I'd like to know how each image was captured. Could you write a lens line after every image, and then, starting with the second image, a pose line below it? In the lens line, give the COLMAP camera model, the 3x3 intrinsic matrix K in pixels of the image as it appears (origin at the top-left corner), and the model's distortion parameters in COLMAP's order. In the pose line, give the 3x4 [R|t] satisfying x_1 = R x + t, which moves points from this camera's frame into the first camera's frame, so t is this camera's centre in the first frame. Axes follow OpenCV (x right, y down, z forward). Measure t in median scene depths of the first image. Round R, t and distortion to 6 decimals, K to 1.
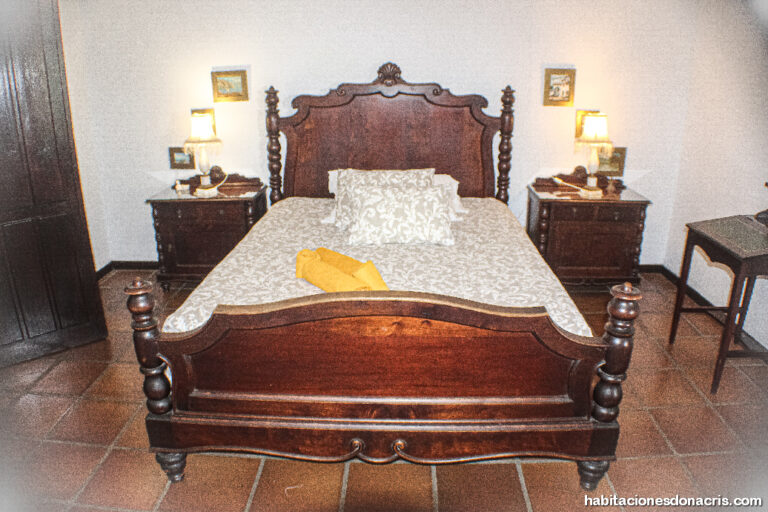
lens RADIAL K [[533.5, 0, 384.1], [0, 533.5, 261.5], [0, 0, 1]] dist [-0.174572, 0.005547]
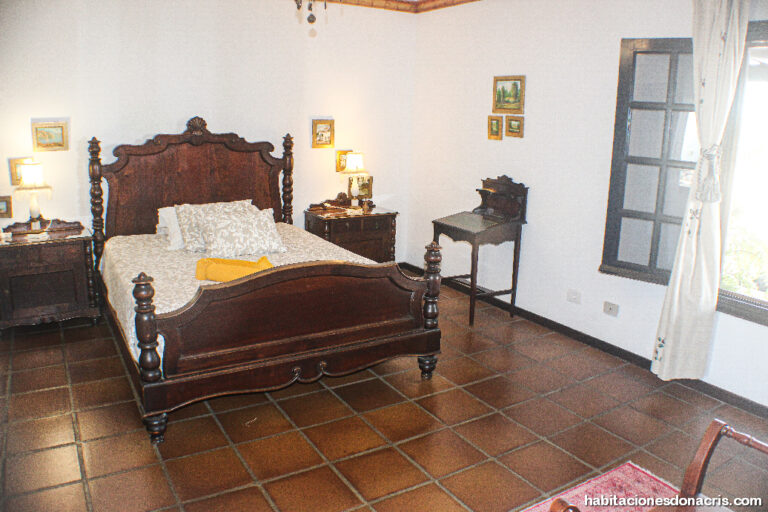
lens RADIAL K [[593.4, 0, 387.1], [0, 593.4, 256.4], [0, 0, 1]] dist [-0.199954, 0.074982]
pose [[0.832370, -0.102015, 0.544750, -0.371890], [0.163889, 0.984262, -0.066099, 0.095892], [-0.529433, 0.144298, 0.835989, -0.300166]]
